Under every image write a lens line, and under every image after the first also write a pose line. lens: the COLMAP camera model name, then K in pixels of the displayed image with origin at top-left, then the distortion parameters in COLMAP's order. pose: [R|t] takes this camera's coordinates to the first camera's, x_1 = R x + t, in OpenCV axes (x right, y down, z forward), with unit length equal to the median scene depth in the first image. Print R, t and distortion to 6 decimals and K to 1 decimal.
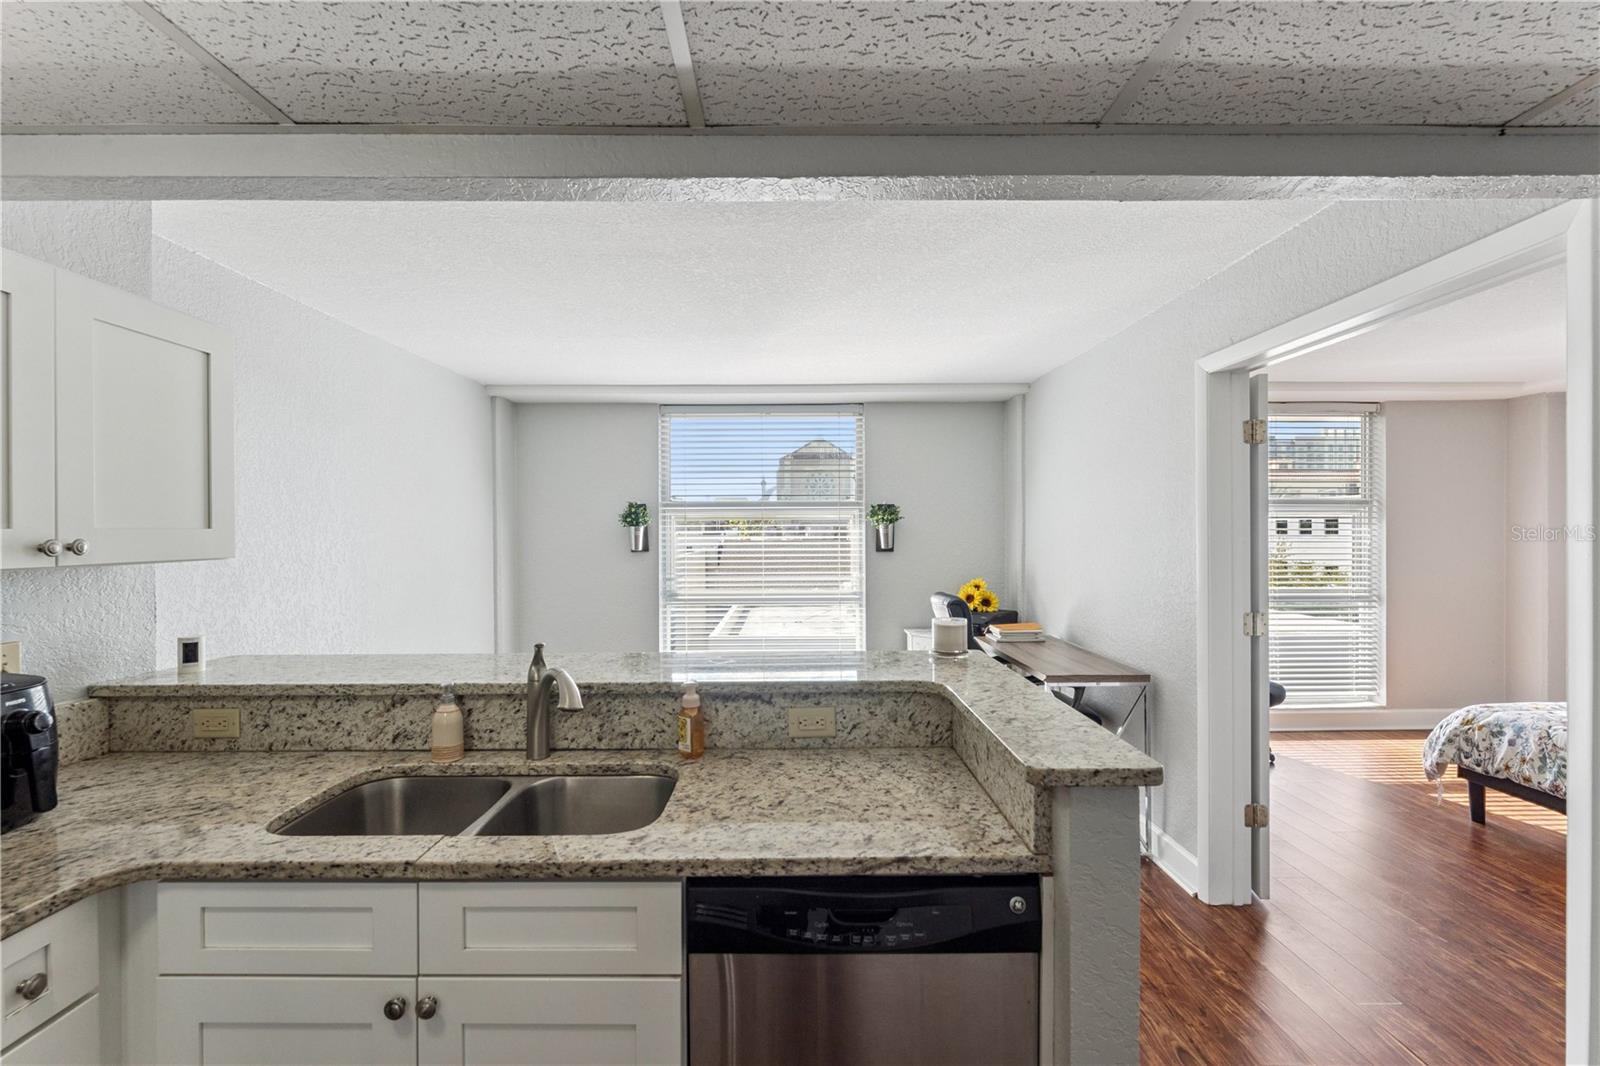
lens RADIAL K [[701.0, 0, 790.3], [0, 701.0, 542.5], [0, 0, 1]] dist [-0.004052, -0.000279]
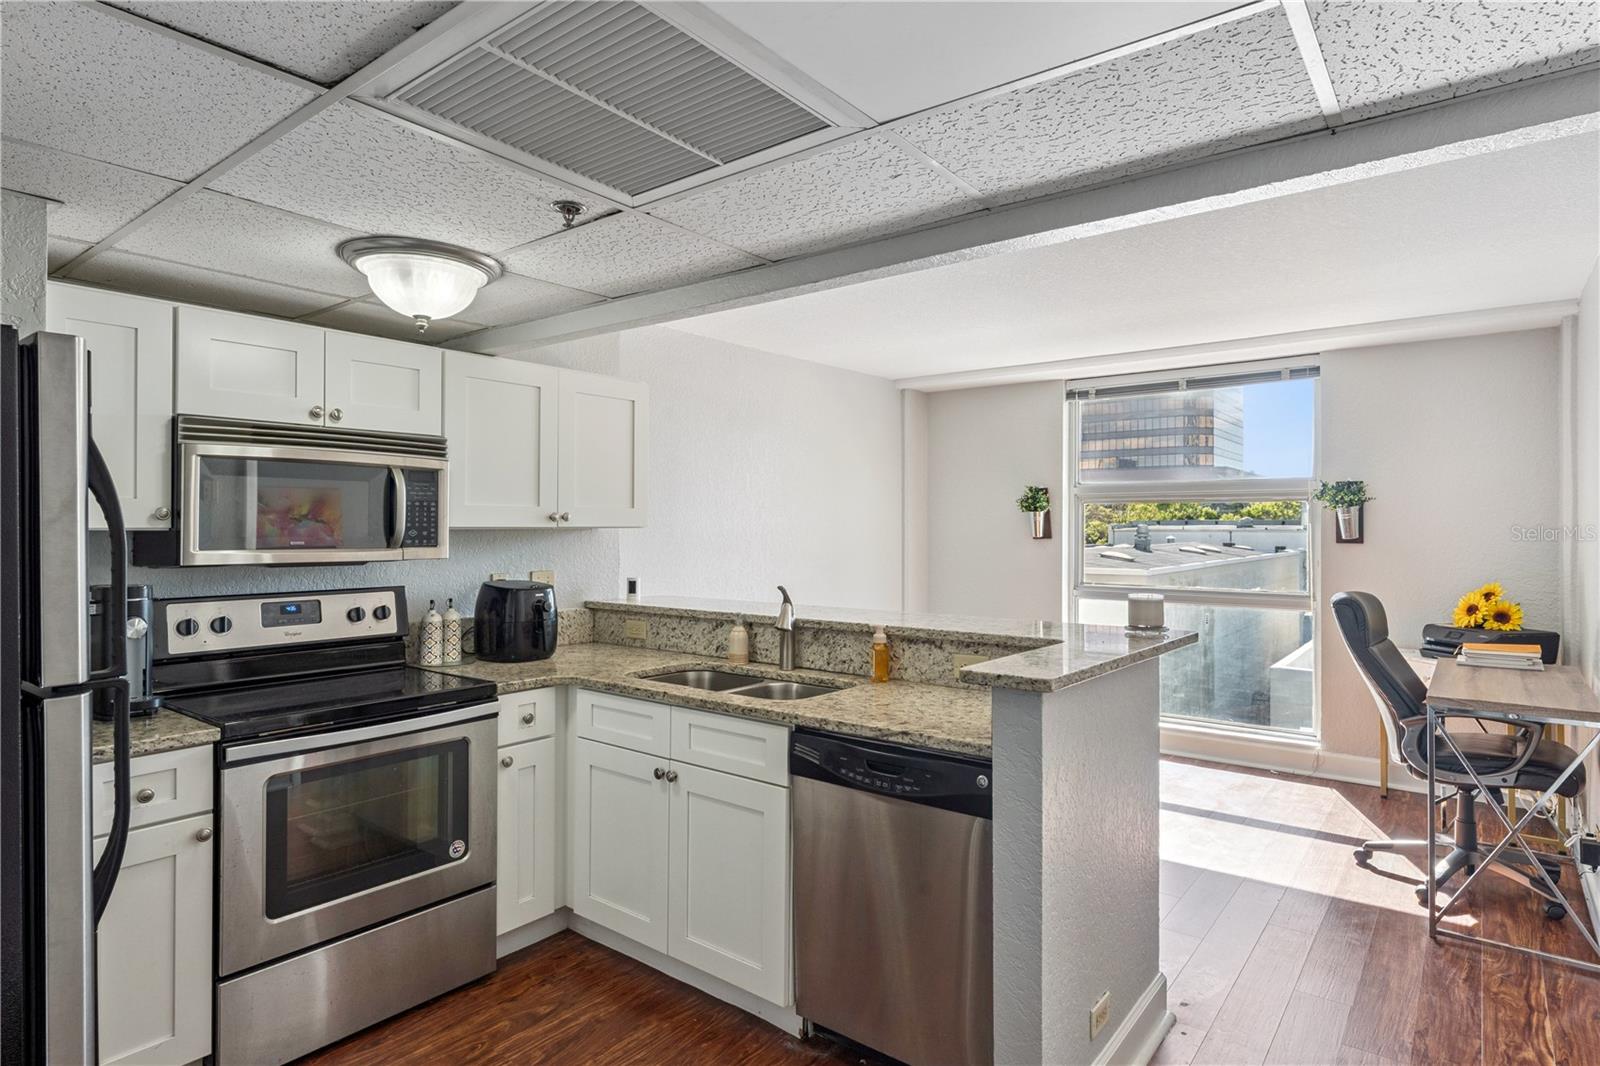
lens RADIAL K [[873.2, 0, 790.1], [0, 873.2, 533.2], [0, 0, 1]] dist [-0.001581, -0.001748]
pose [[0.780703, 0.010801, -0.624809, 0.711492], [-0.014911, 0.999888, -0.001346, 0.034556], [0.624725, 0.010368, 0.780776, -0.352893]]
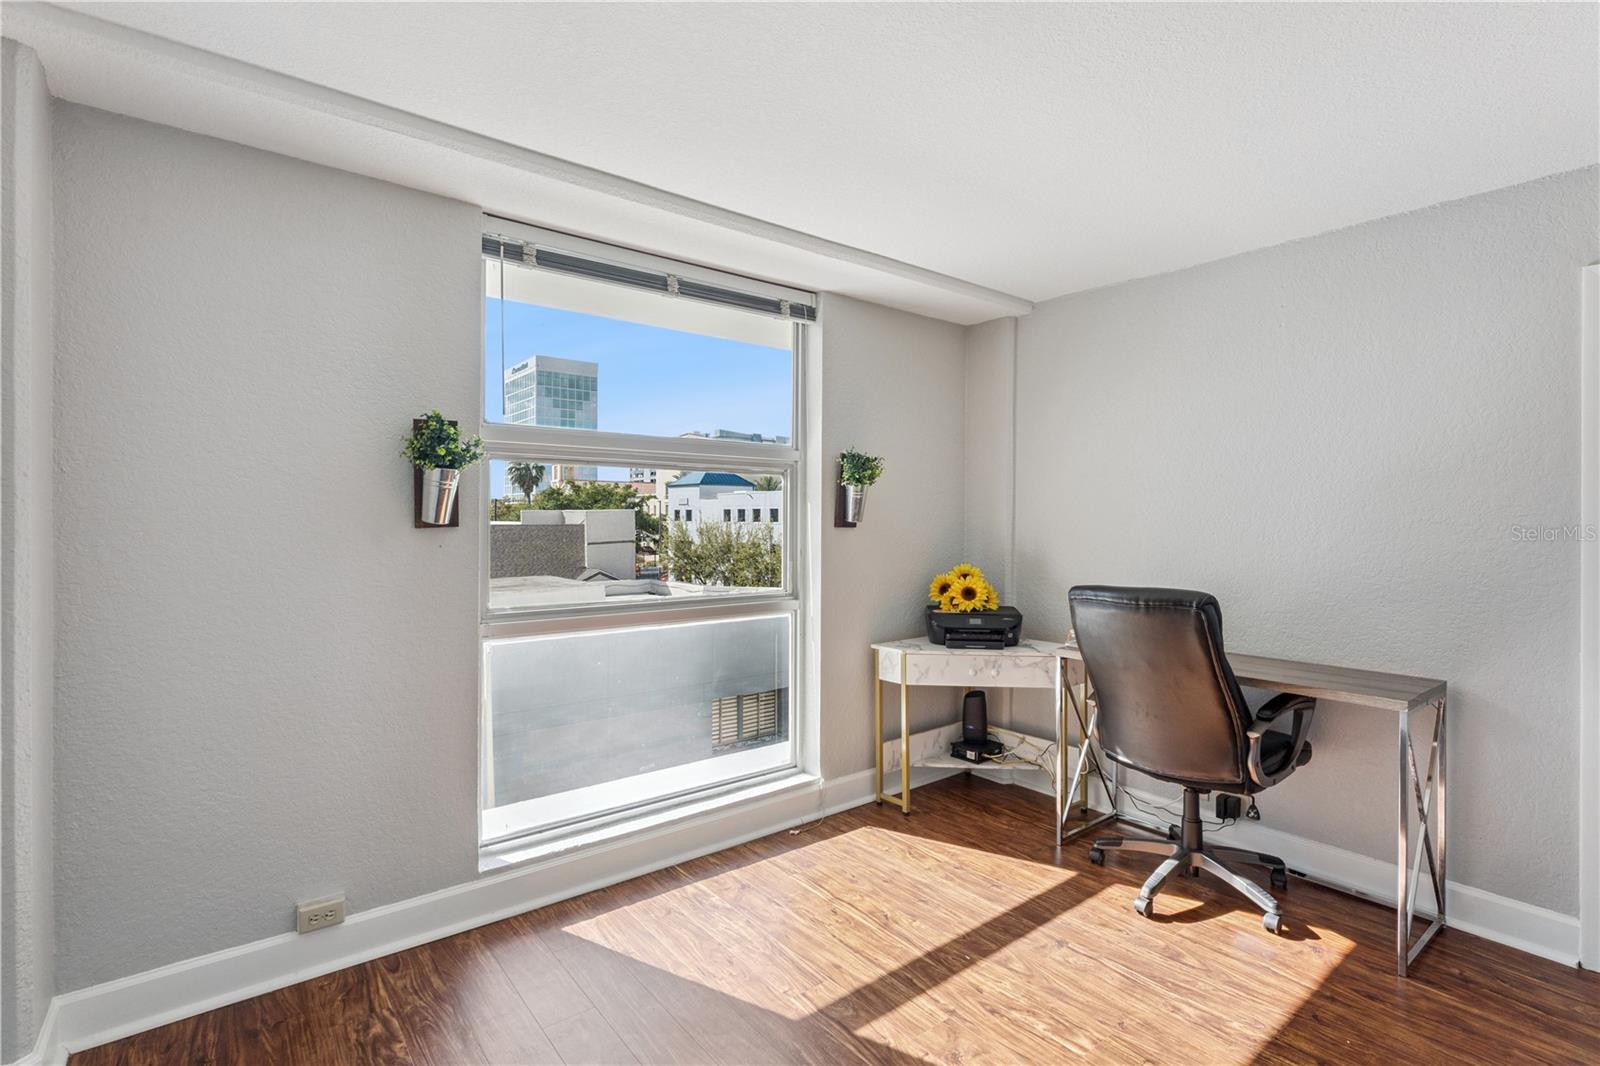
lens RADIAL K [[764.2, 0, 795.8], [0, 764.2, 516.4], [0, 0, 1]] dist [0.001153, 0.000434]
pose [[0.786711, 0.009430, 0.617250, -0.944777], [0.002899, 0.999816, -0.018968, 0.045488], [-0.617315, 0.016712, 0.786539, 1.332199]]
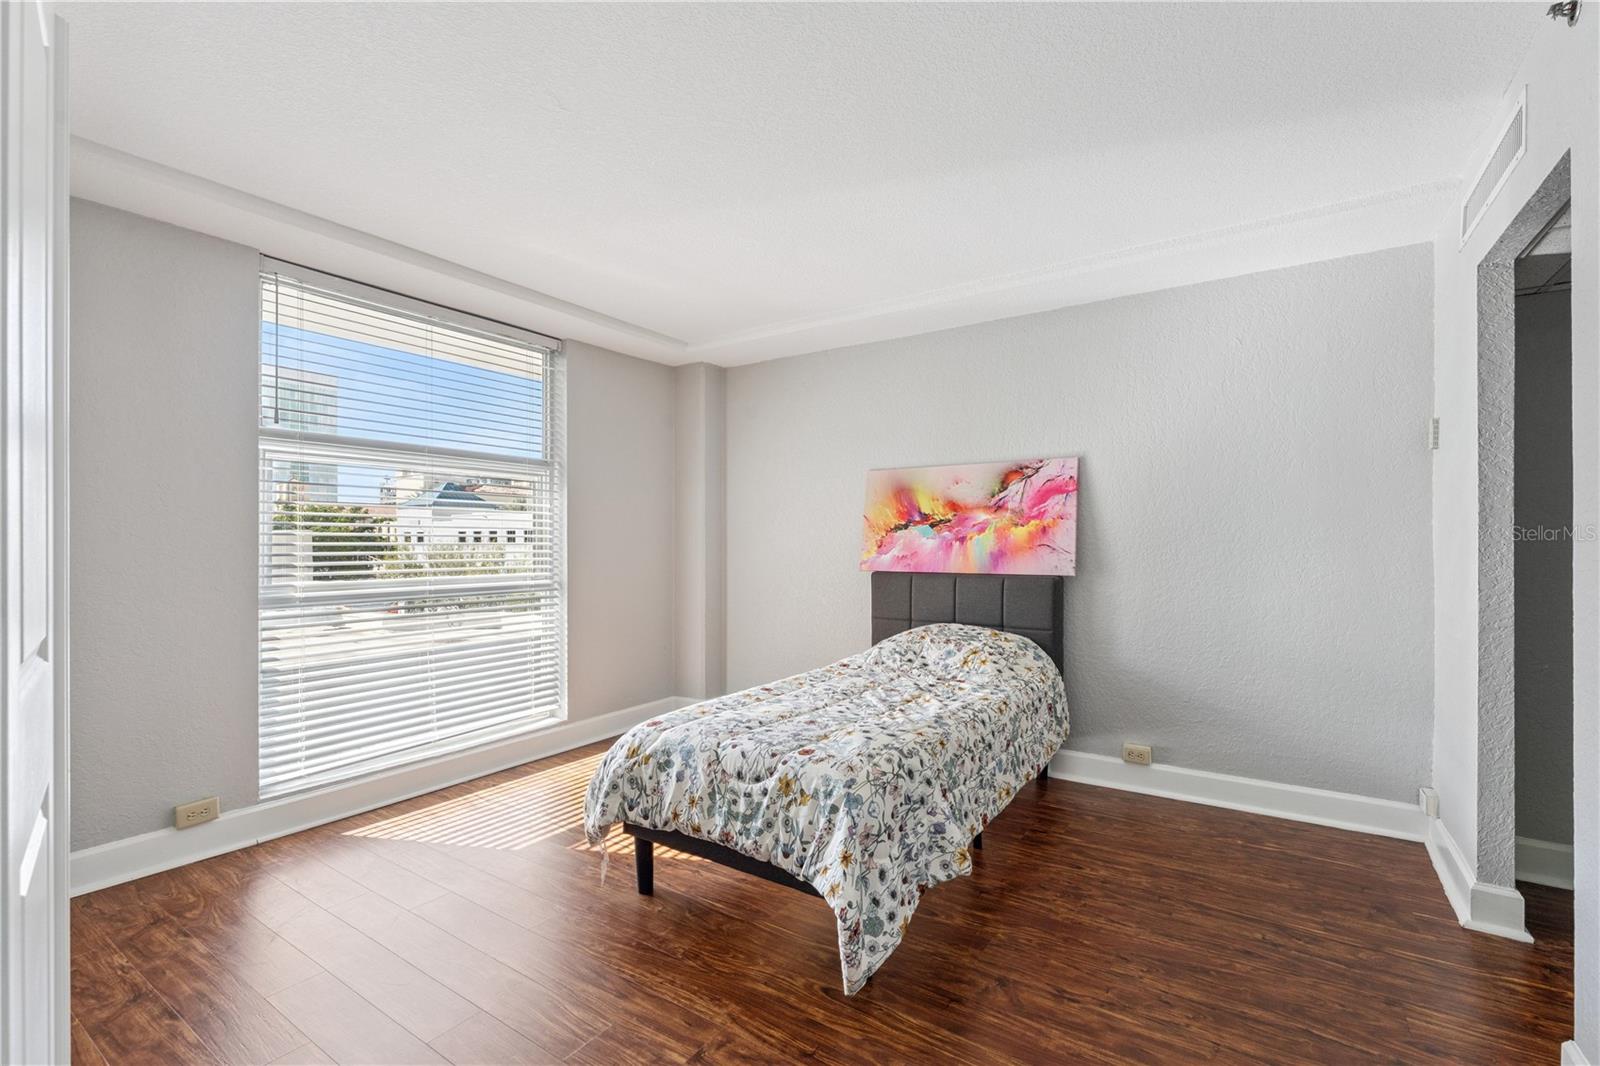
lens RADIAL K [[701.0, 0, 791.1], [0, 701.0, 526.3], [0, 0, 1]] dist [-0.004052, -0.000279]
pose [[0.572894, 0.021430, 0.819350, 0.961830], [0.009446, 0.999419, -0.032744, 0.118417], [-0.819575, 0.026498, 0.572358, 0.929919]]
